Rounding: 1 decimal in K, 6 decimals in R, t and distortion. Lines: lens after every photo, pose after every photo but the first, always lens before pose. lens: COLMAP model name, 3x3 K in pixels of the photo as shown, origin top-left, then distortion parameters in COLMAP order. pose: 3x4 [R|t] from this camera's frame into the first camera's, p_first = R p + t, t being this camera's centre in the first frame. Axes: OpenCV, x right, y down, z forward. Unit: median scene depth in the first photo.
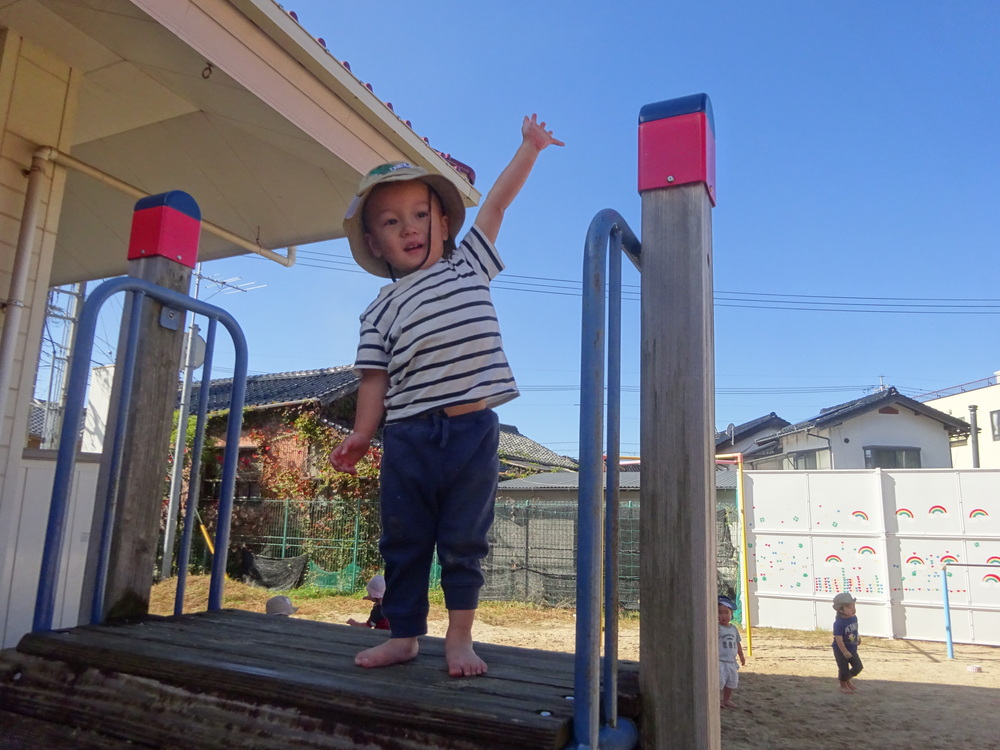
lens RADIAL K [[739.9, 0, 500.0], [0, 739.9, 375.0], [0, 0, 1]] dist [-0.001448, -0.000640]
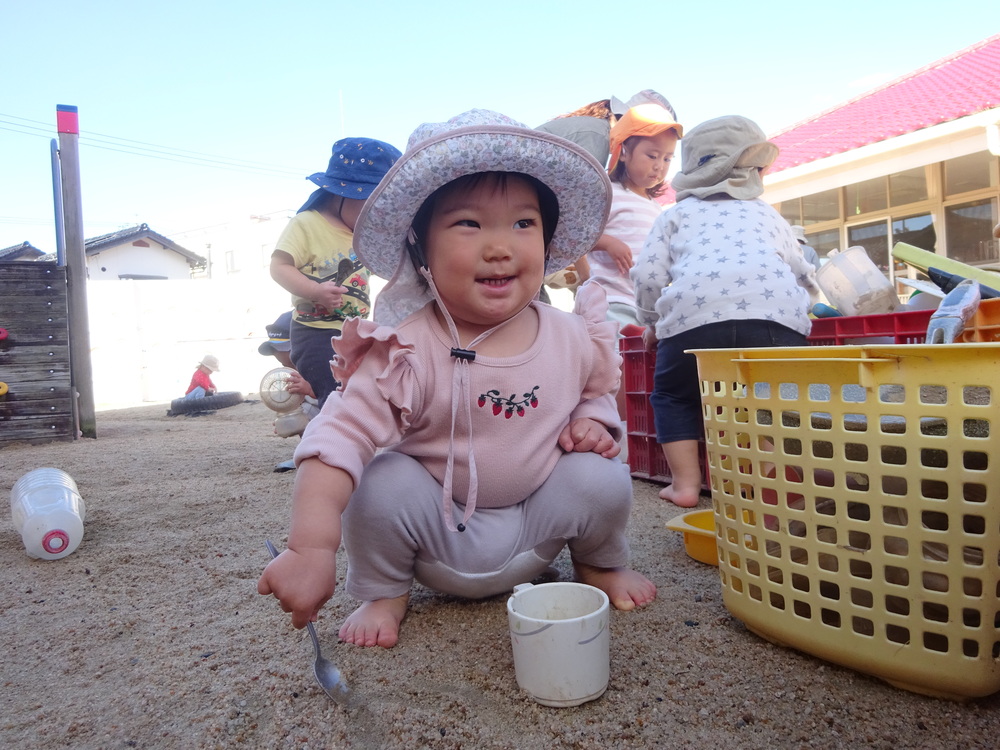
lens RADIAL K [[739.9, 0, 500.0], [0, 739.9, 375.0], [0, 0, 1]] dist [-0.001448, -0.000640]
pose [[0.599213, -0.086773, 0.795873, -0.070393], [-0.084380, 0.981727, 0.170566, 0.005298], [-0.796130, -0.169362, 0.580941, -0.141911]]
